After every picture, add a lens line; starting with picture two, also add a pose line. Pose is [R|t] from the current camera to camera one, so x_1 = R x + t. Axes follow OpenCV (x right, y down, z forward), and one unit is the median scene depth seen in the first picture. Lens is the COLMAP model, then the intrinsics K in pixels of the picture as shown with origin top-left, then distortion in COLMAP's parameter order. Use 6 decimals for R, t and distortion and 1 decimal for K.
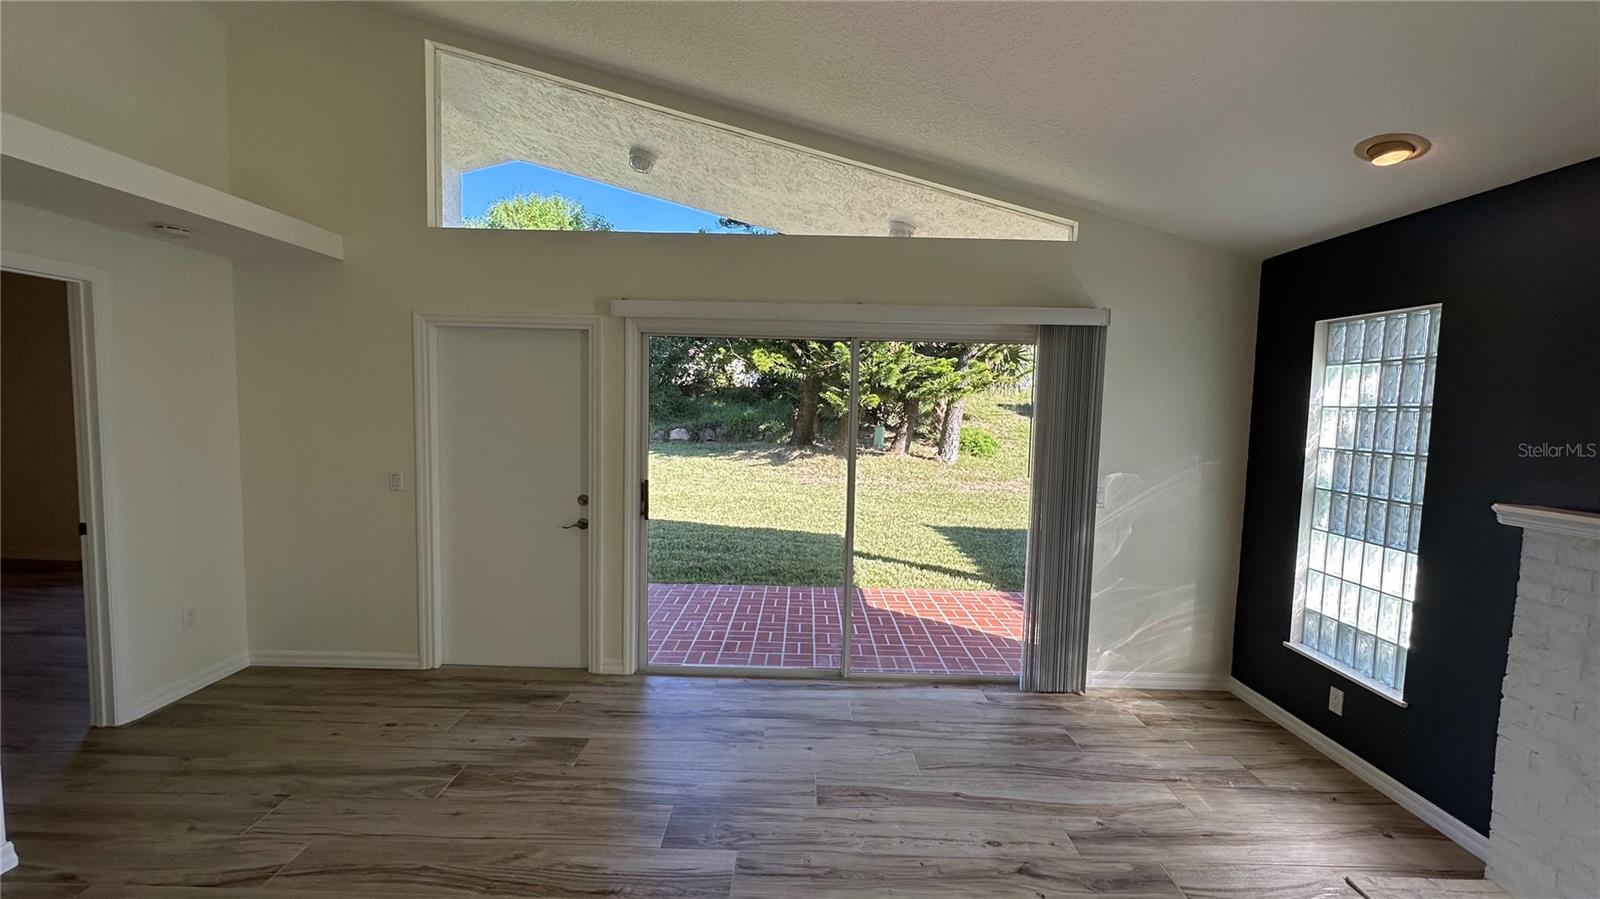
lens RADIAL K [[637.9, 0, 801.0], [0, 637.9, 447.9], [0, 0, 1]] dist [-0.004580, -0.000228]
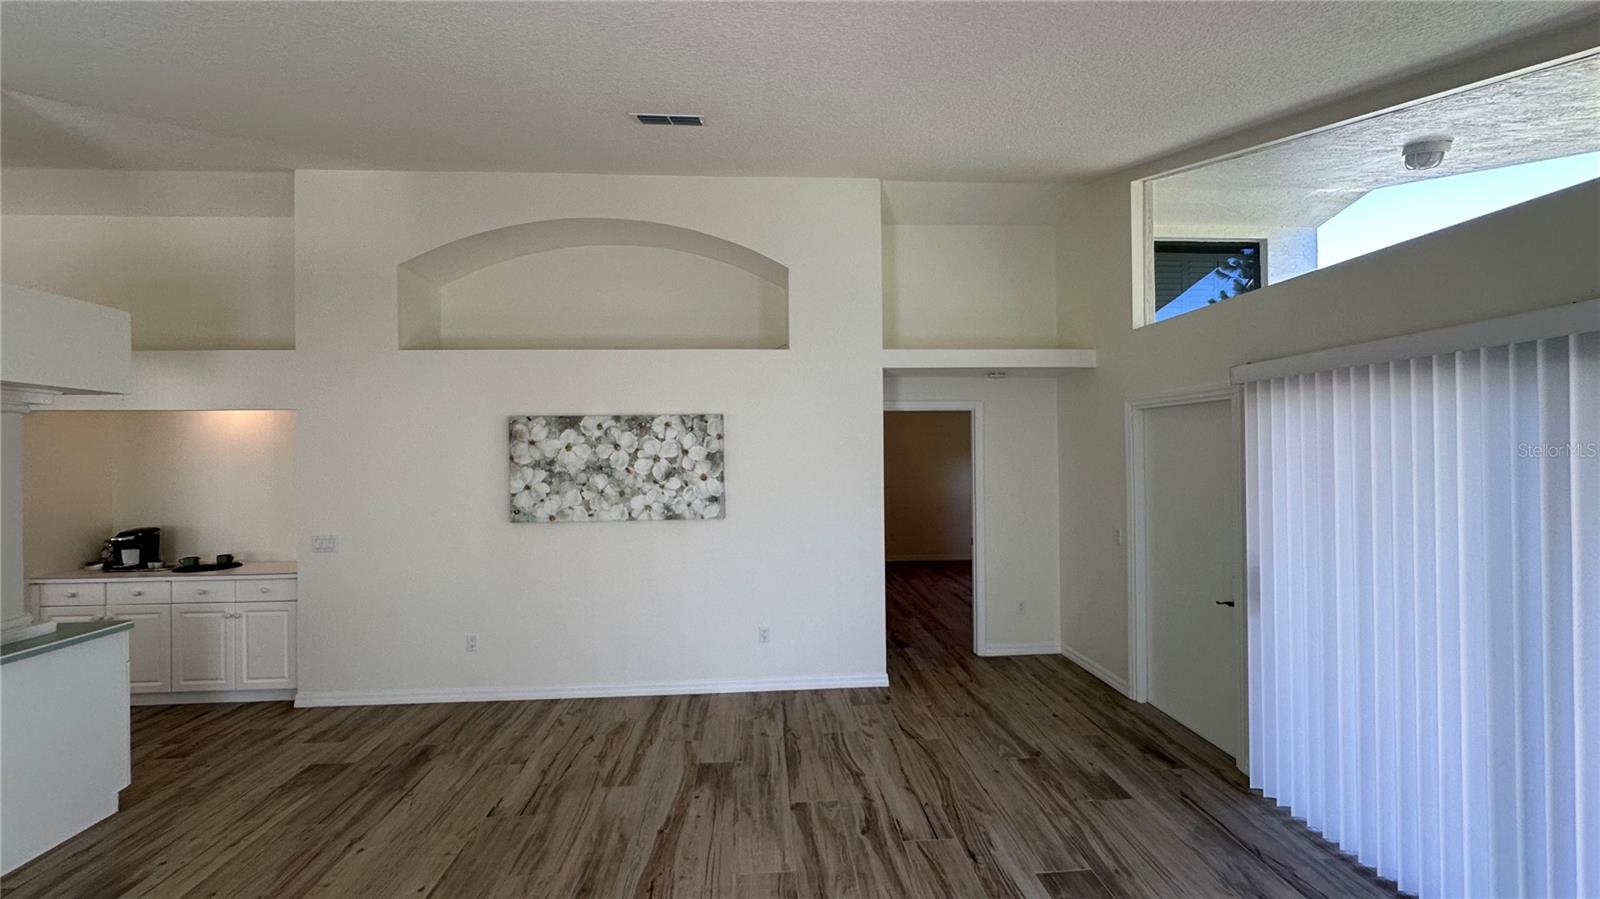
lens RADIAL K [[637.9, 0, 801.0], [0, 637.9, 447.9], [0, 0, 1]] dist [-0.004580, -0.000228]
pose [[0.070459, -0.032606, -0.996982, 0.564586], [-0.054313, 0.997858, -0.036474, -0.041140], [0.996035, 0.056719, 0.068537, 0.287445]]
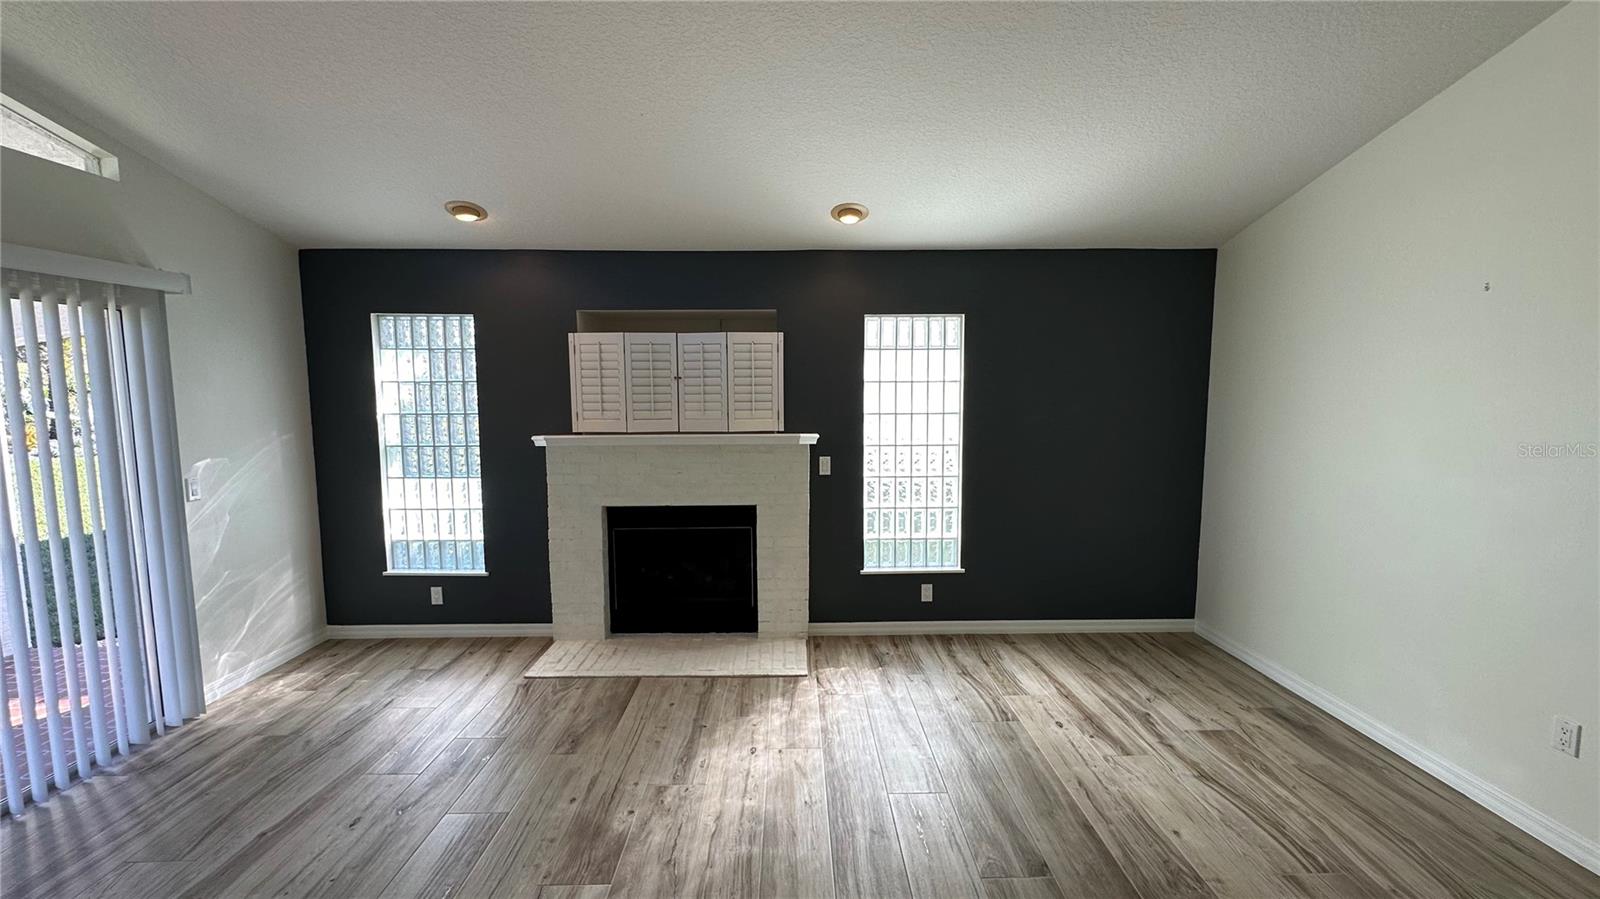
lens RADIAL K [[637.9, 0, 801.0], [0, 637.9, 447.9], [0, 0, 1]] dist [-0.004580, -0.000228]
pose [[-0.019579, -0.123601, 0.992139, -0.409611], [0.071492, 0.989616, 0.124698, -0.028455], [-0.997249, 0.073371, -0.010539, 0.164318]]
